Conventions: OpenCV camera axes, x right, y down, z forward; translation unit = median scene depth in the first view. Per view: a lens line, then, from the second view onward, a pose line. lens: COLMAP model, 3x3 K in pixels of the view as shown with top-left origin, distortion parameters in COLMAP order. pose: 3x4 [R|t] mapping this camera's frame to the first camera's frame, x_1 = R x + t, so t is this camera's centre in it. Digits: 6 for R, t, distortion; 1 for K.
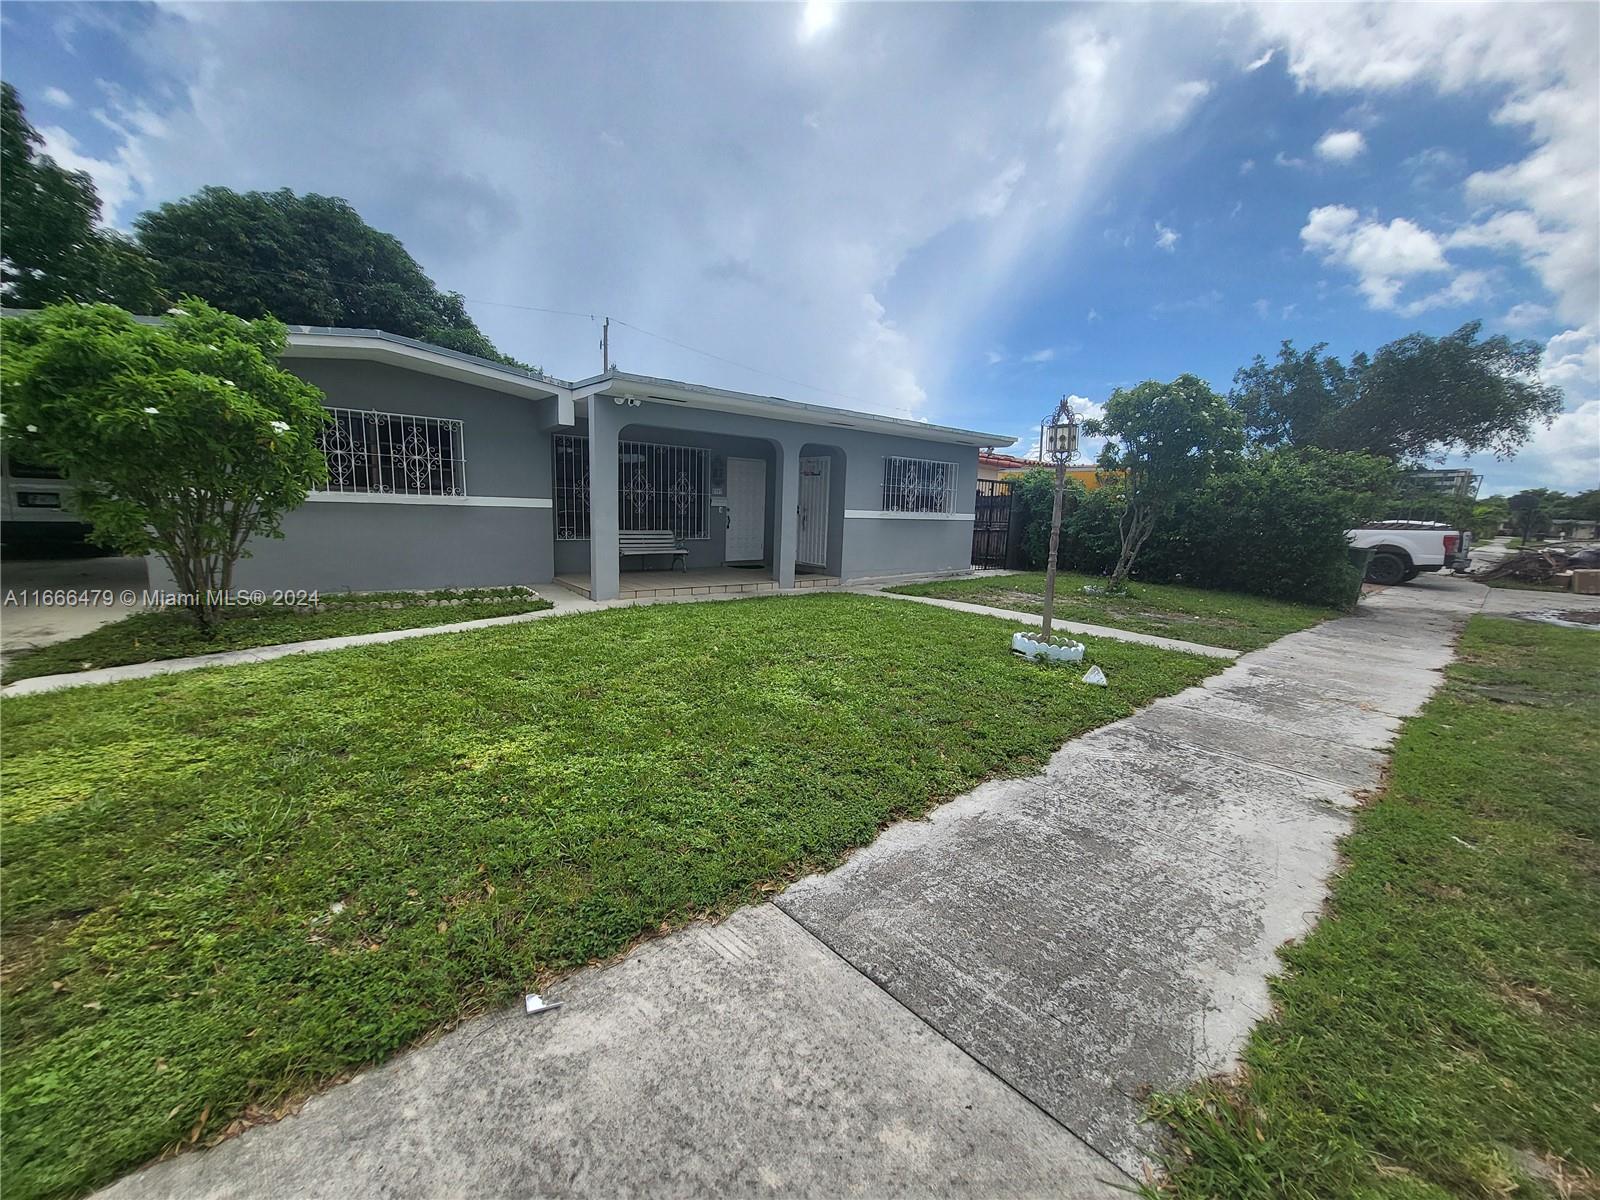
lens RADIAL K [[633.0, 0, 793.6], [0, 633.0, 597.9], [0, 0, 1]] dist [0.003283, -0.000706]
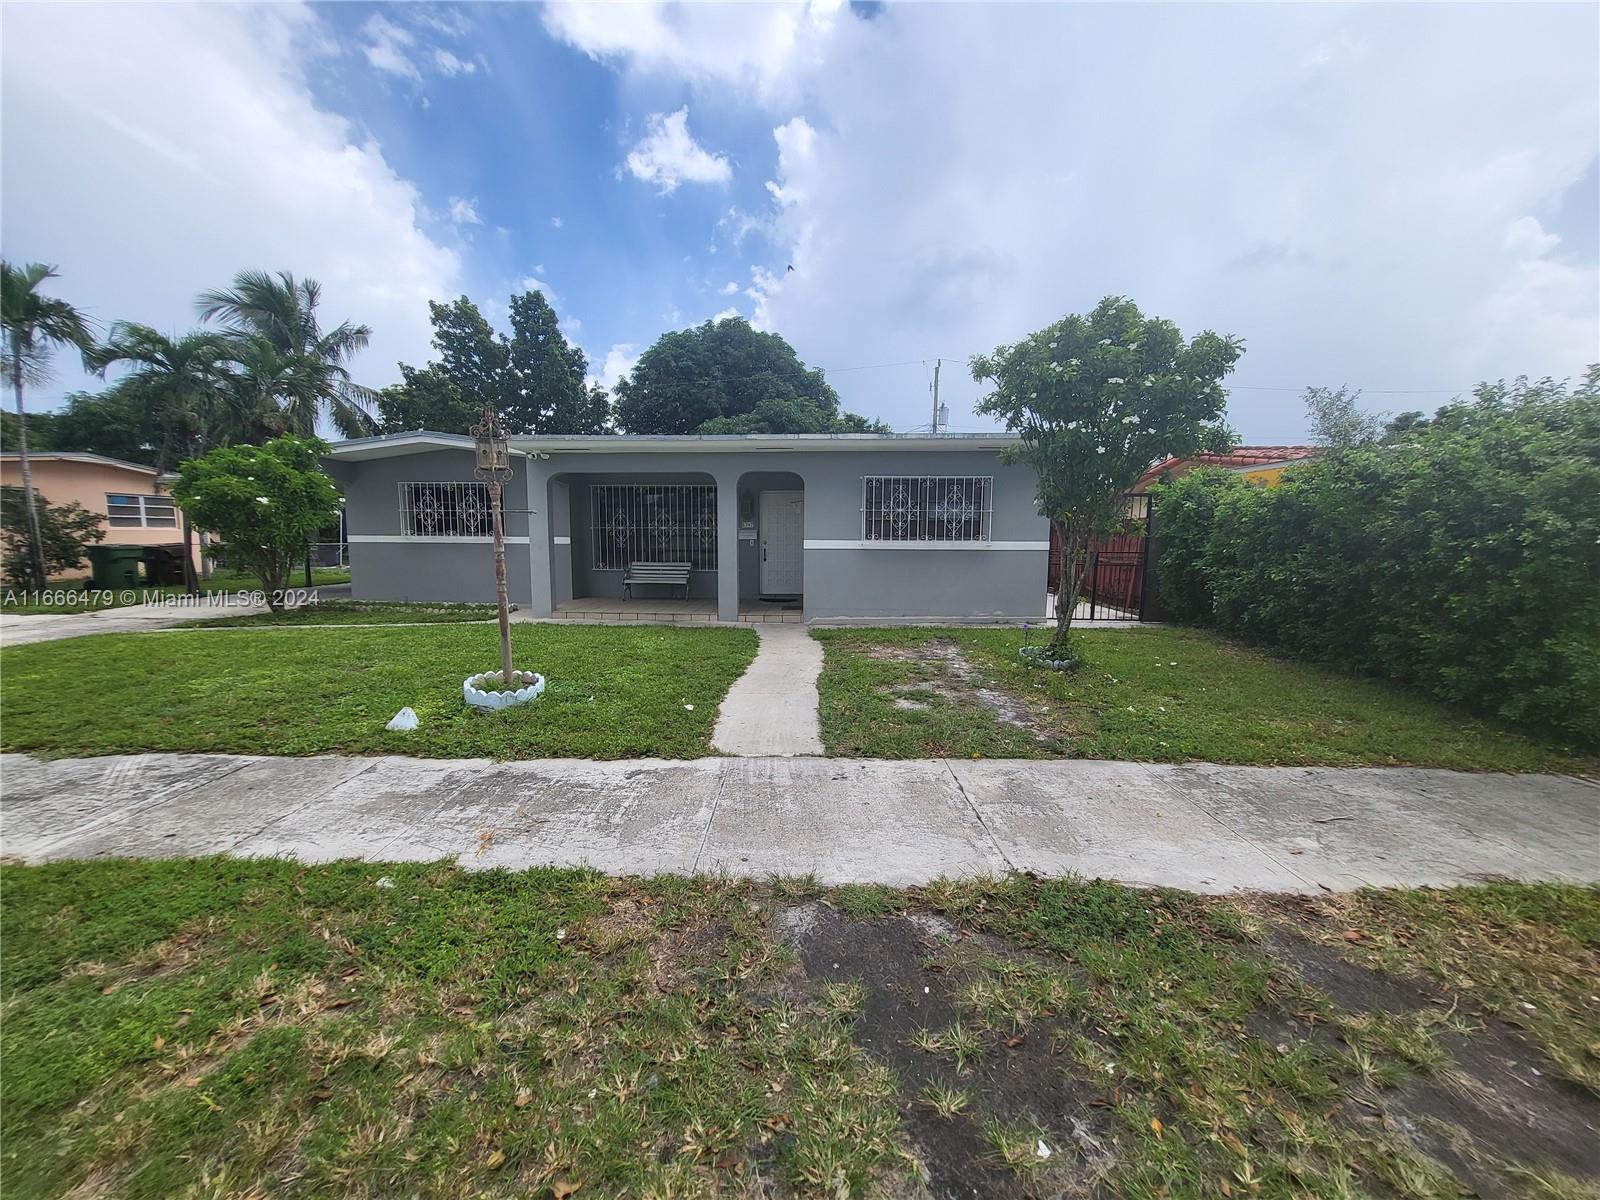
lens RADIAL K [[633.0, 0, 799.8], [0, 633.0, 602.7], [0, 0, 1]] dist [0.003283, -0.000706]
pose [[0.740714, 0.042367, -0.670484, 0.817980], [-0.076730, 0.996814, -0.021780, -0.034151], [0.667425, 0.067579, 0.741605, 0.388451]]
